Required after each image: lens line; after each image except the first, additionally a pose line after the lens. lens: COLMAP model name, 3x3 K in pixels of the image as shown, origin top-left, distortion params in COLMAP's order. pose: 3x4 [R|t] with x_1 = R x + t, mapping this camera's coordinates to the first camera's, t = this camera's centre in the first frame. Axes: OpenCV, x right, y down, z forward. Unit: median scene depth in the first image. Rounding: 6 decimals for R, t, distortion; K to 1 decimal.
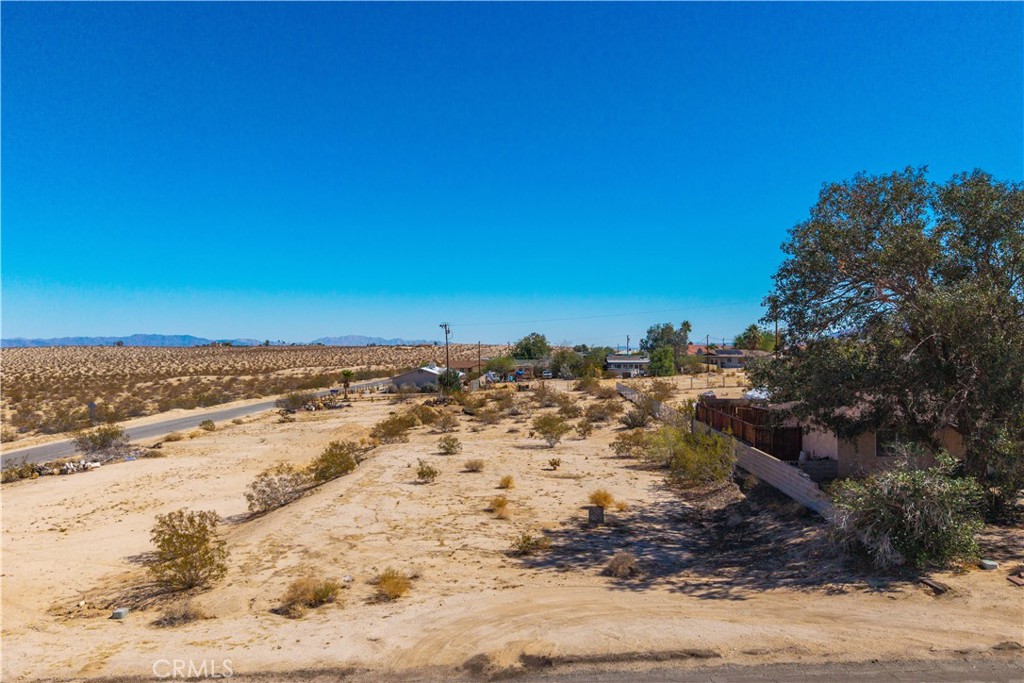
lens RADIAL K [[792.8, 0, 512.0], [0, 792.8, 341.5], [0, 0, 1]] dist [-0.005010, -0.003499]
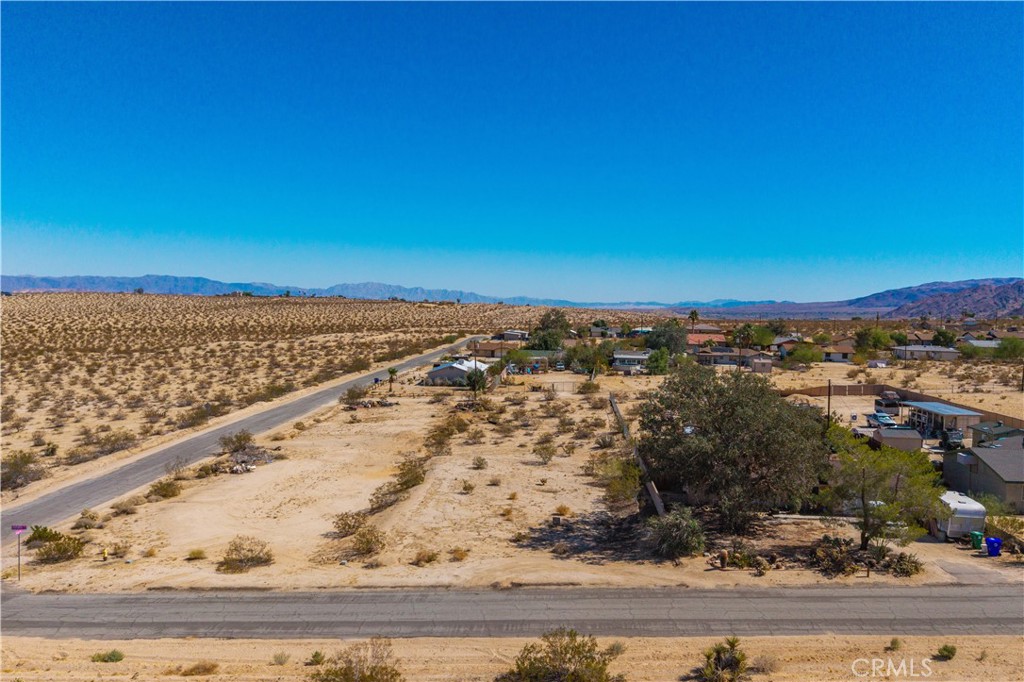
lens RADIAL K [[833.4, 0, 525.1], [0, 833.4, 341.9], [0, 0, 1]] dist [0.003894, -0.006224]
pose [[0.999499, 0.028967, -0.012718, 0.028009], [-0.028104, 0.997590, 0.063444, -0.242215], [0.014525, -0.063055, 0.997904, -0.714301]]
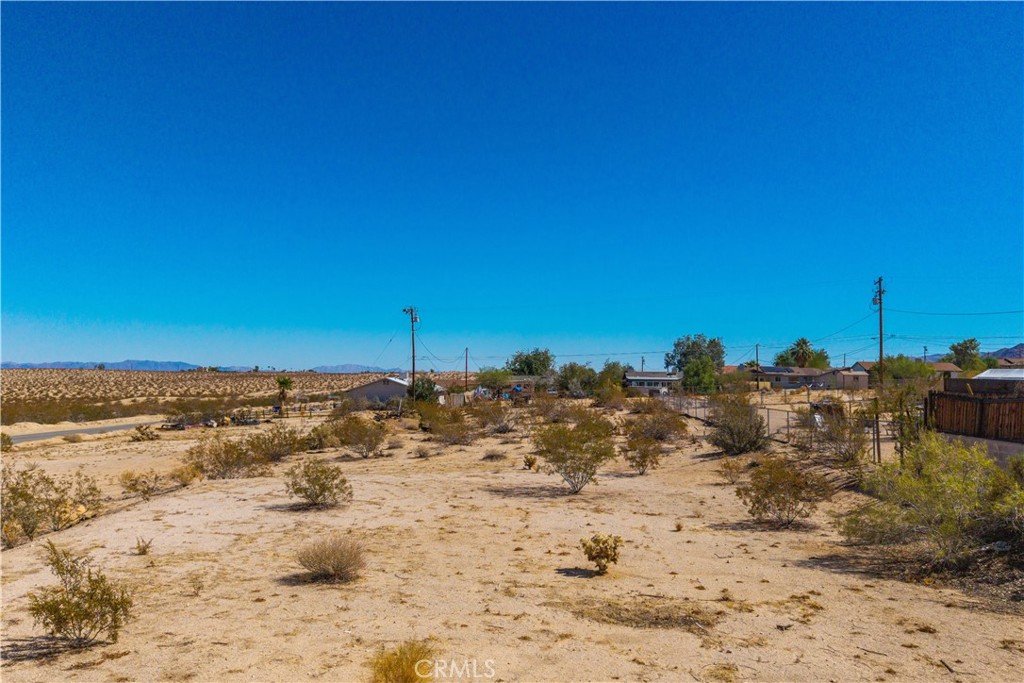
lens RADIAL K [[800.9, 0, 512.0], [0, 800.9, 341.5], [0, 0, 1]] dist [-0.002821, -0.004298]
pose [[0.999892, 0.014487, -0.002364, 0.018323], [-0.014572, 0.999043, -0.041245, 0.083078], [0.001764, 0.041275, 0.999146, 0.668012]]
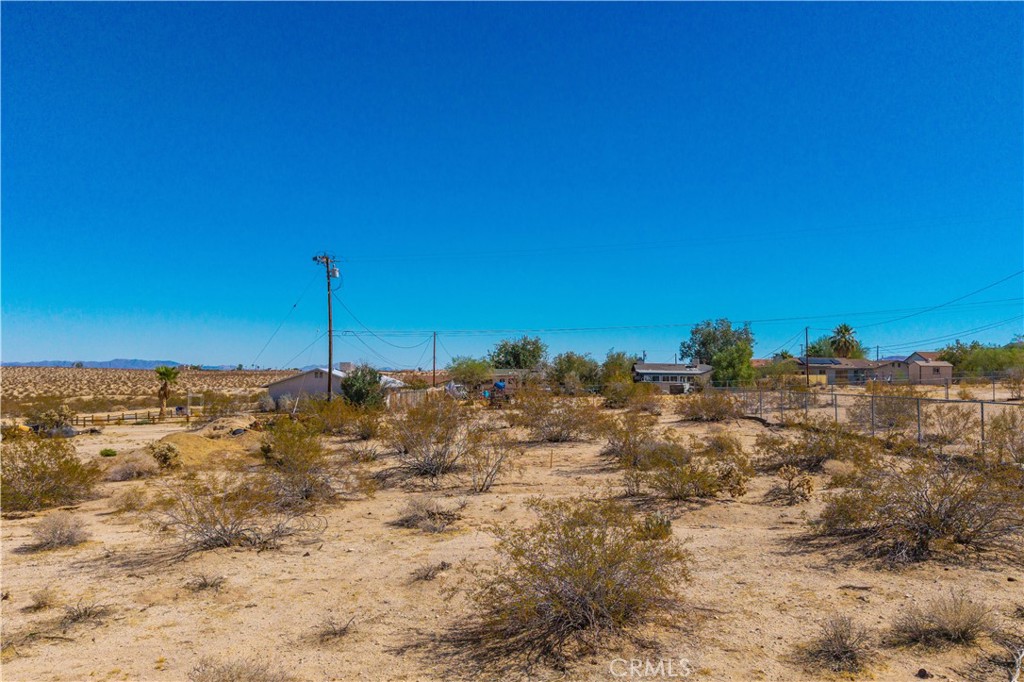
lens RADIAL K [[792.8, 0, 512.0], [0, 792.8, 341.0], [0, 0, 1]] dist [-0.005010, -0.003499]
pose [[0.999852, 0.014958, 0.008500, 0.044749], [-0.014591, 0.999026, -0.041655, 0.102827], [-0.009115, 0.041524, 0.999096, 1.264216]]
